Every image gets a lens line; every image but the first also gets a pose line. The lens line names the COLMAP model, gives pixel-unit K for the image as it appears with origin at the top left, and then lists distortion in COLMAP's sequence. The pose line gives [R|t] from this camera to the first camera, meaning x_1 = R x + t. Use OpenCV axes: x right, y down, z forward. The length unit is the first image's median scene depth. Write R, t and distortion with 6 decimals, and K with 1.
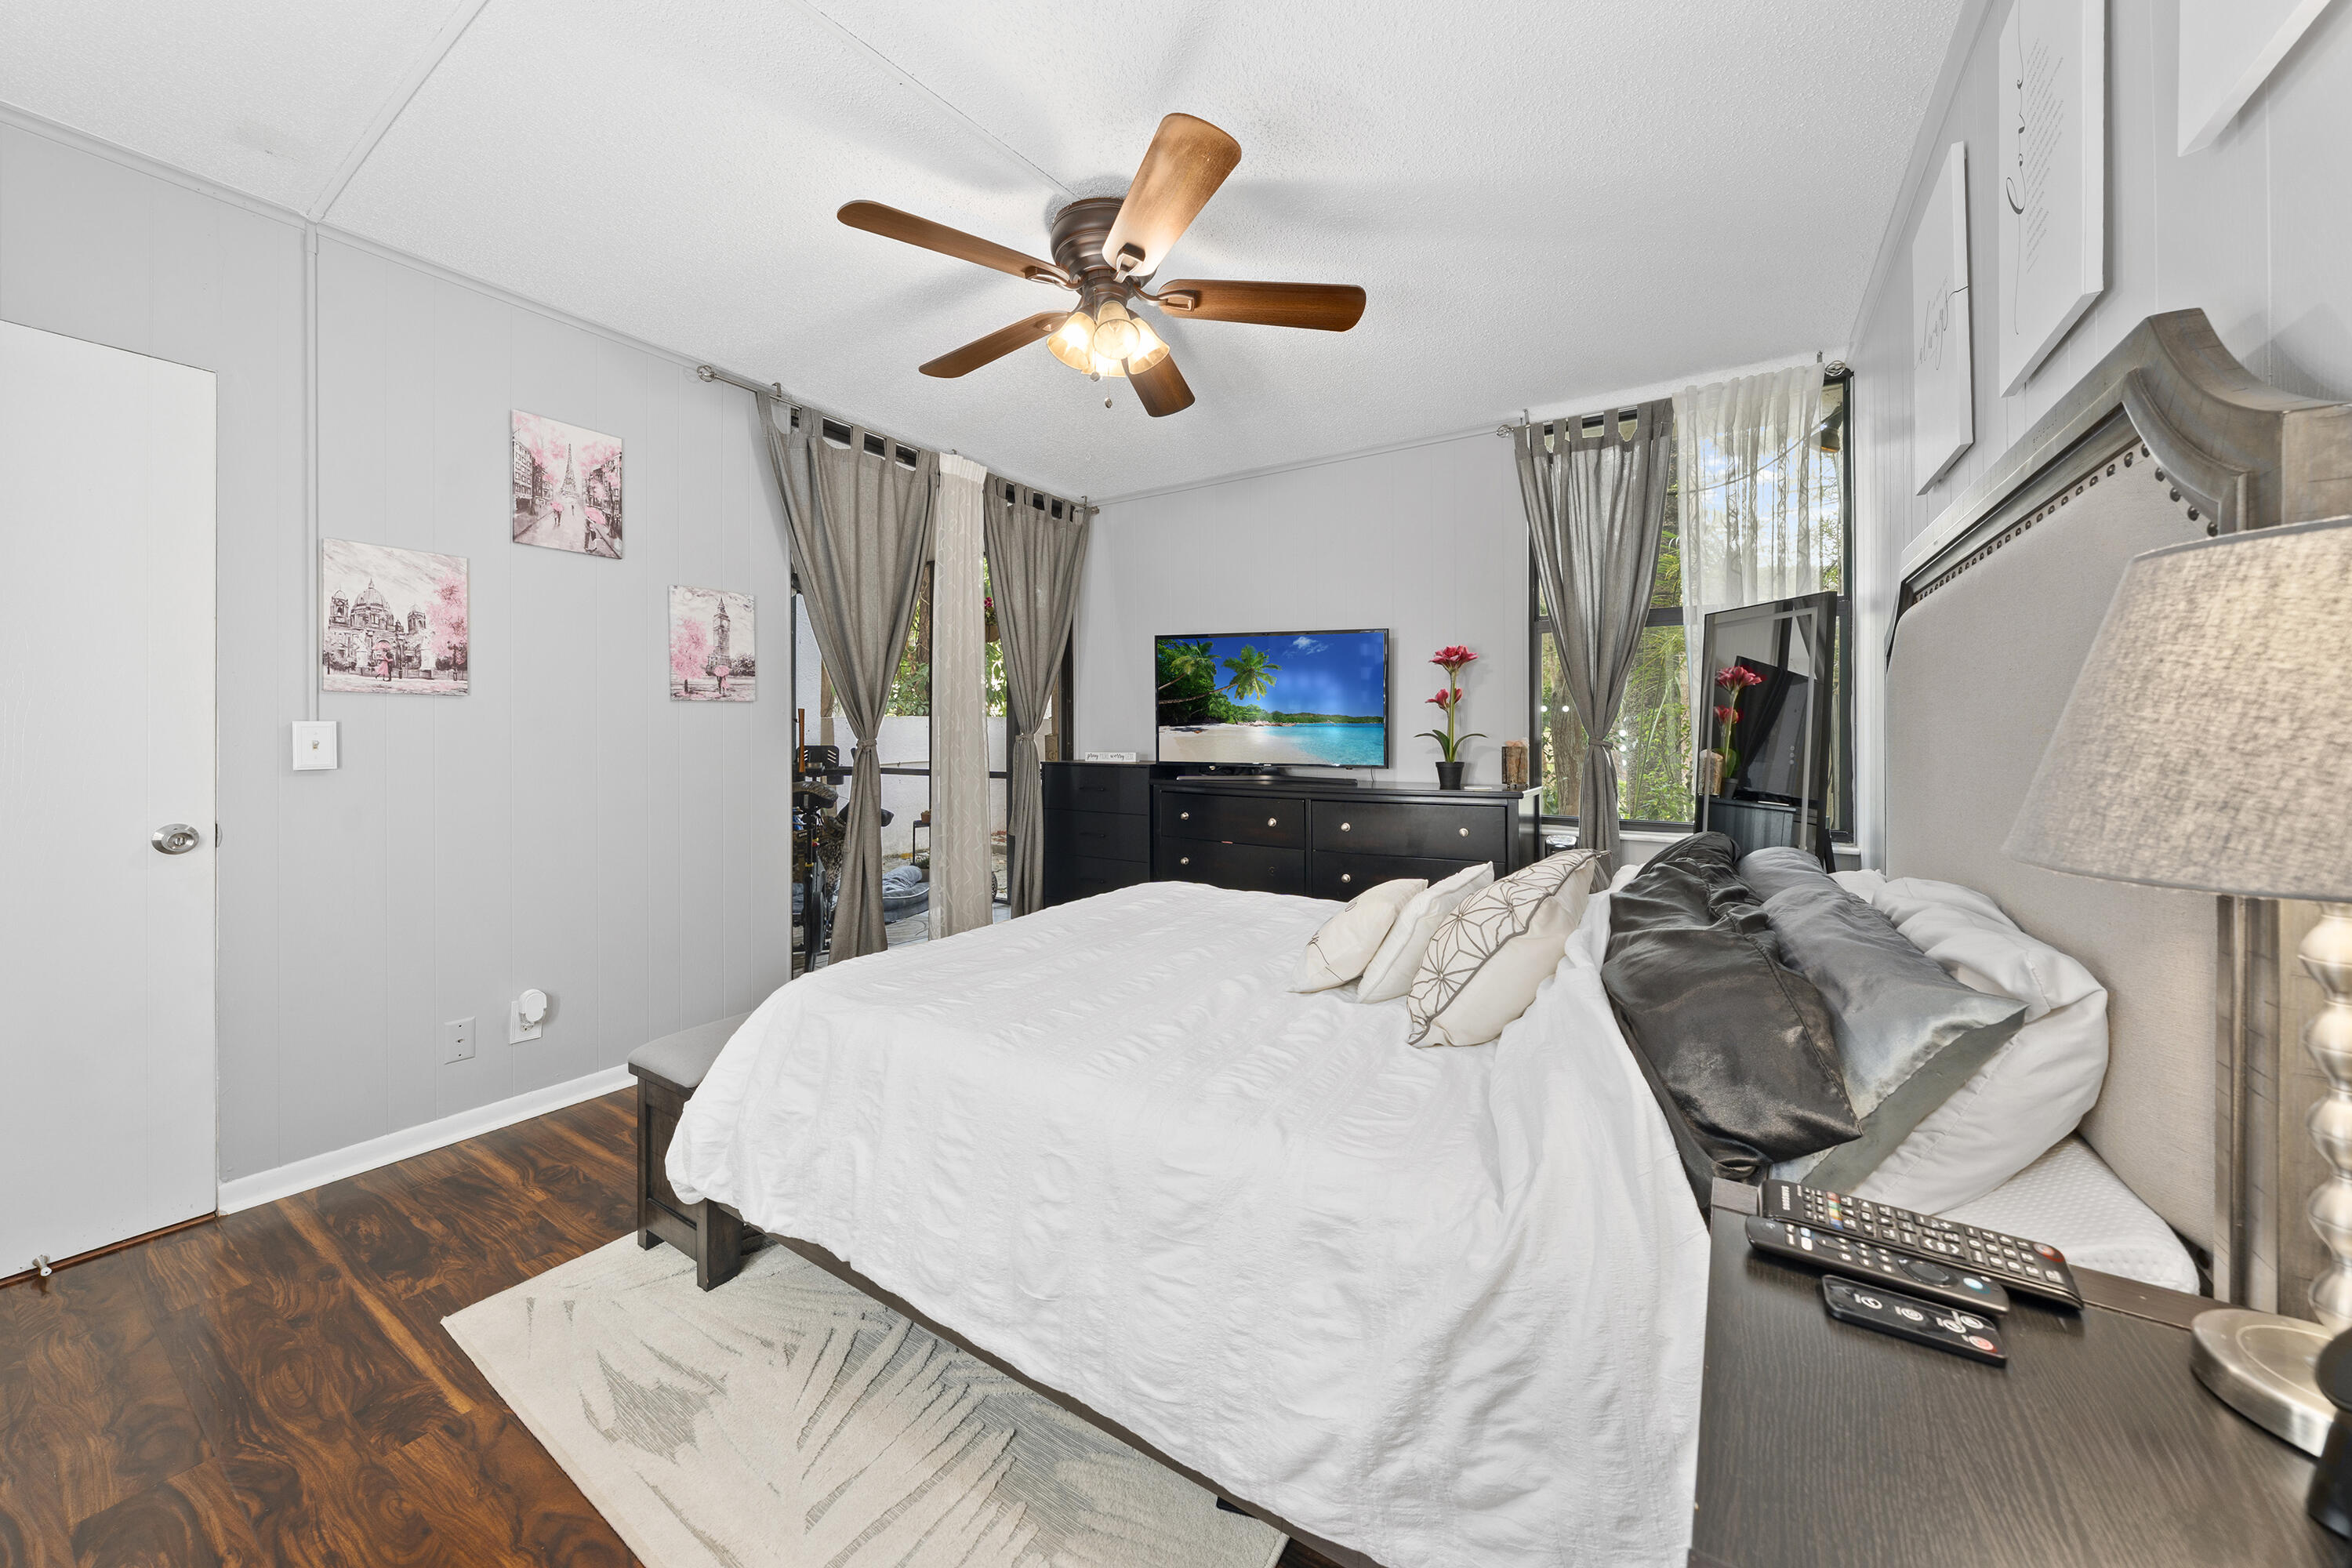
lens RADIAL K [[817.9, 0, 1169.2], [0, 817.9, 735.0], [0, 0, 1]] dist [0.000236, 0.000008]
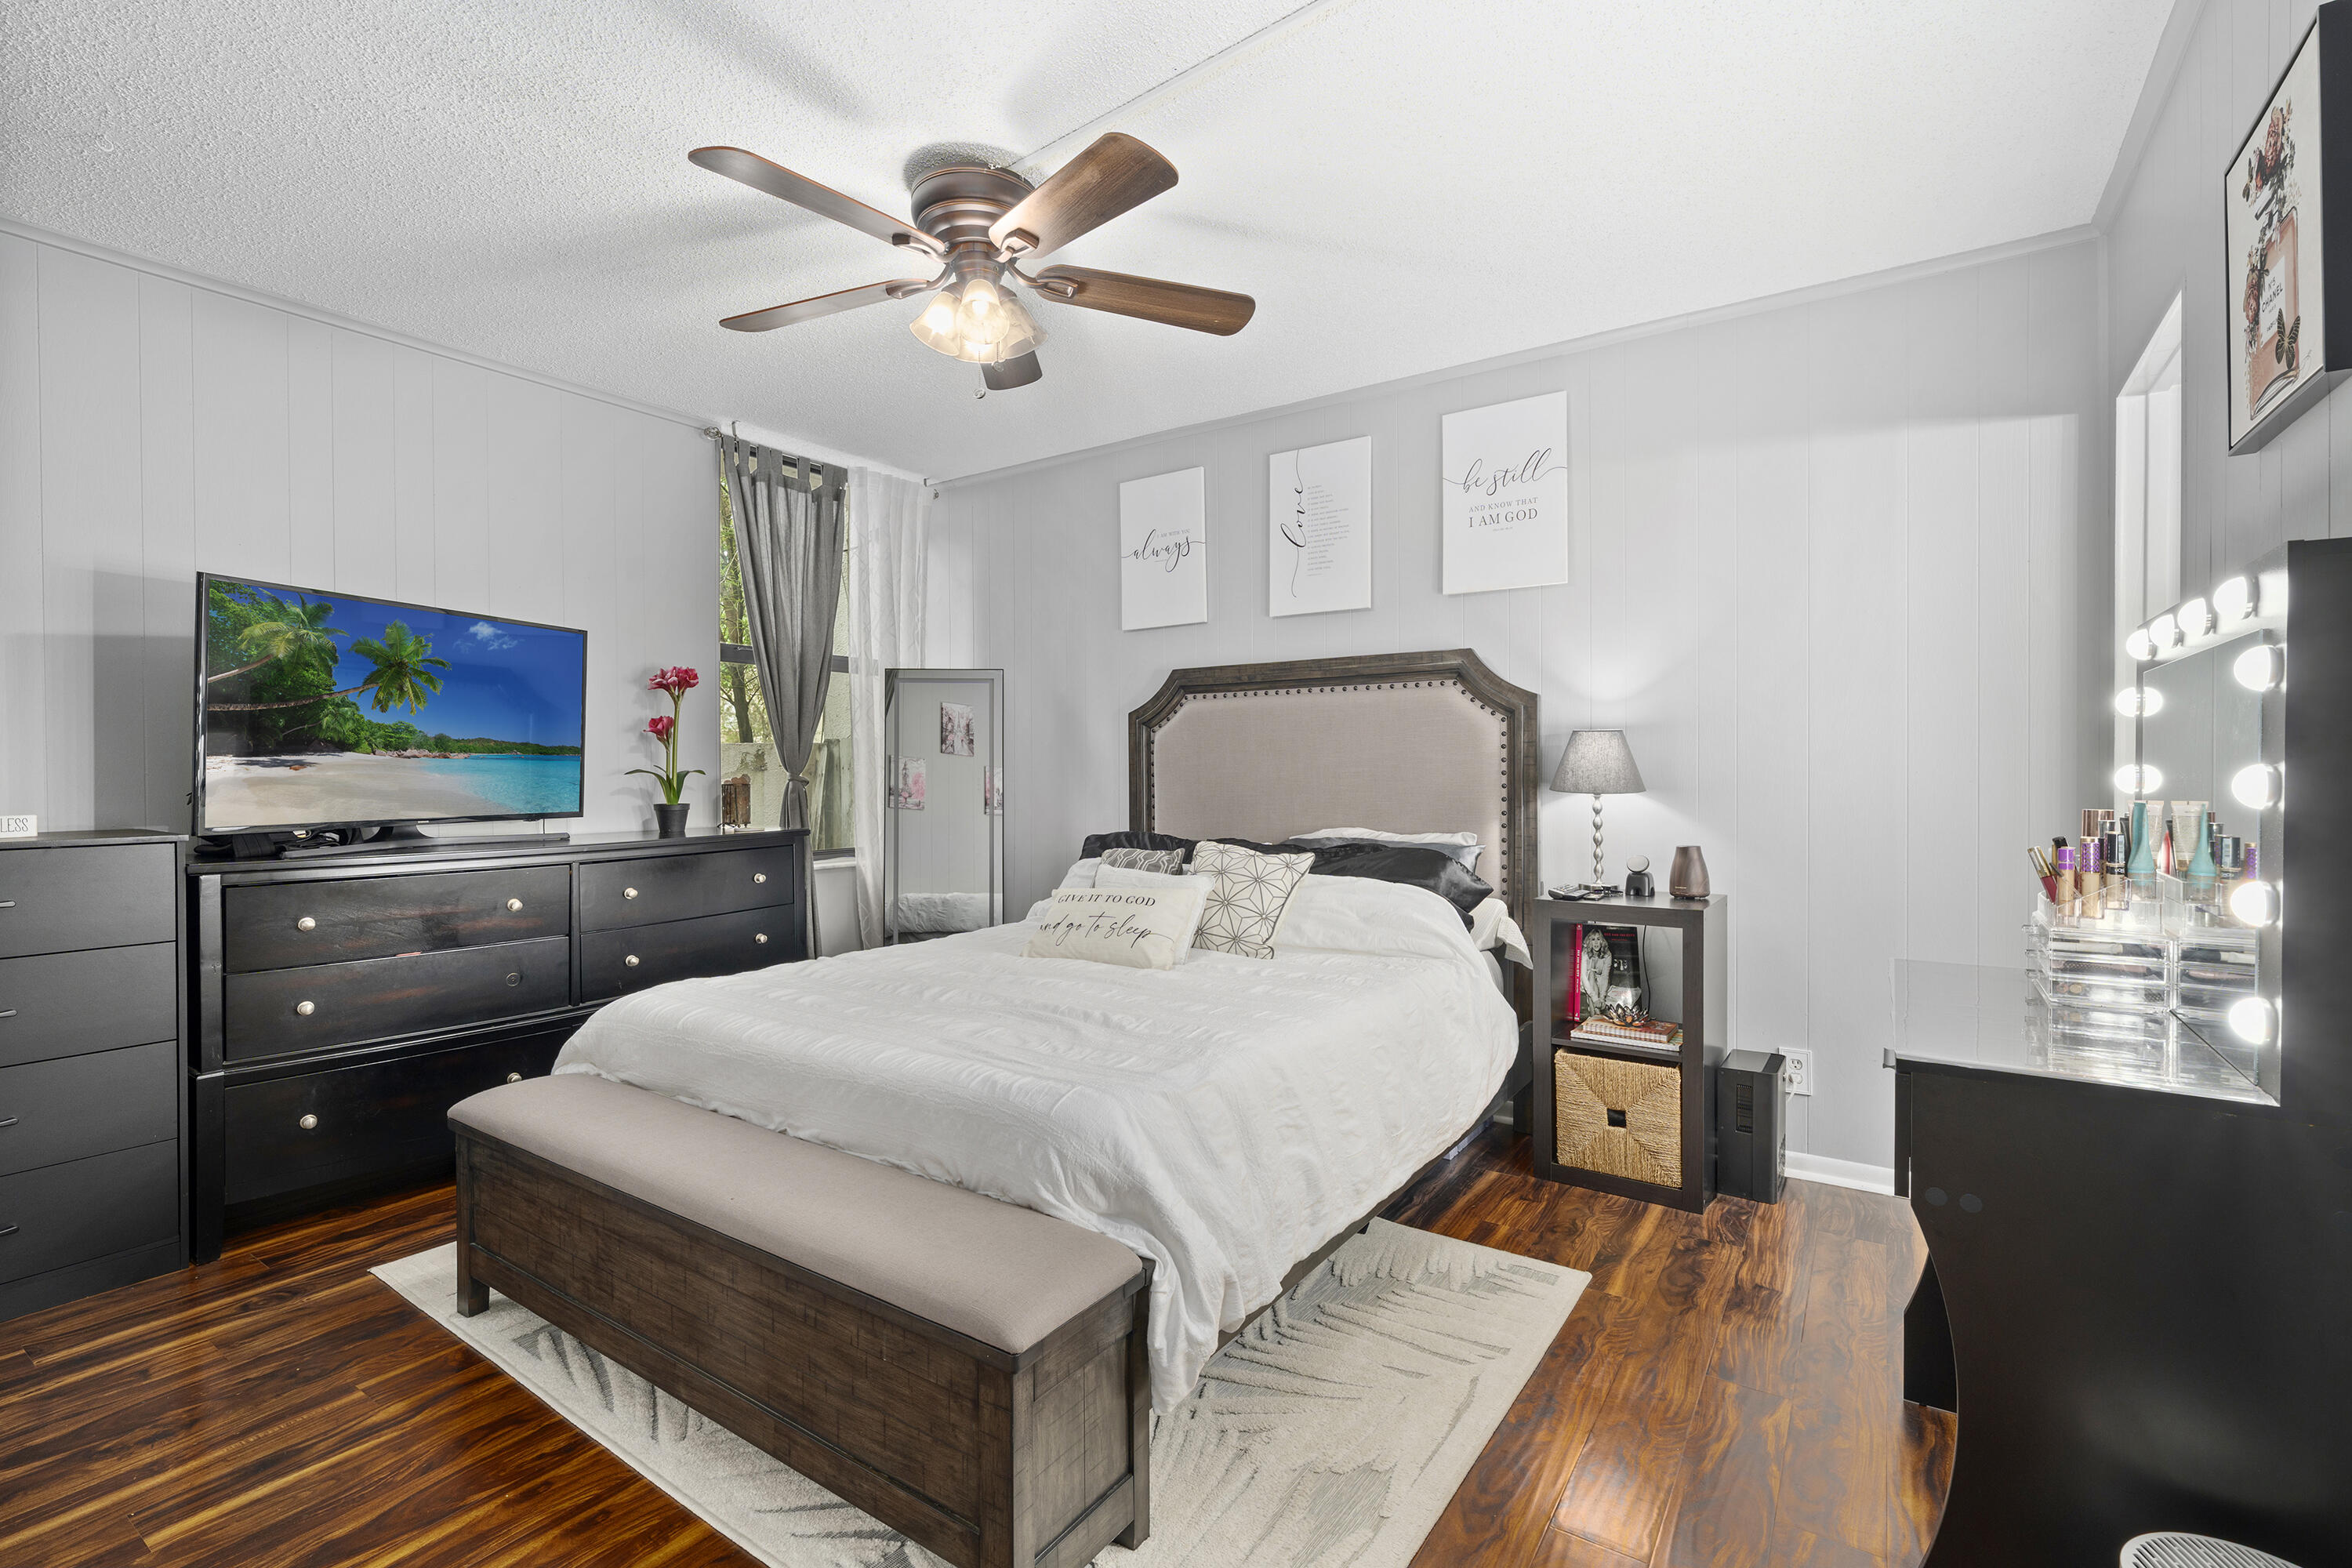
lens RADIAL K [[1051.8, 0, 1174.4], [0, 1051.8, 773.0], [0, 0, 1]] dist [-0.002076, -0.000087]
pose [[0.021582, -0.004837, 0.999755, -0.667519], [0.004265, 0.999980, 0.004746, -0.001084], [-0.999758, 0.004161, 0.021603, 0.428496]]
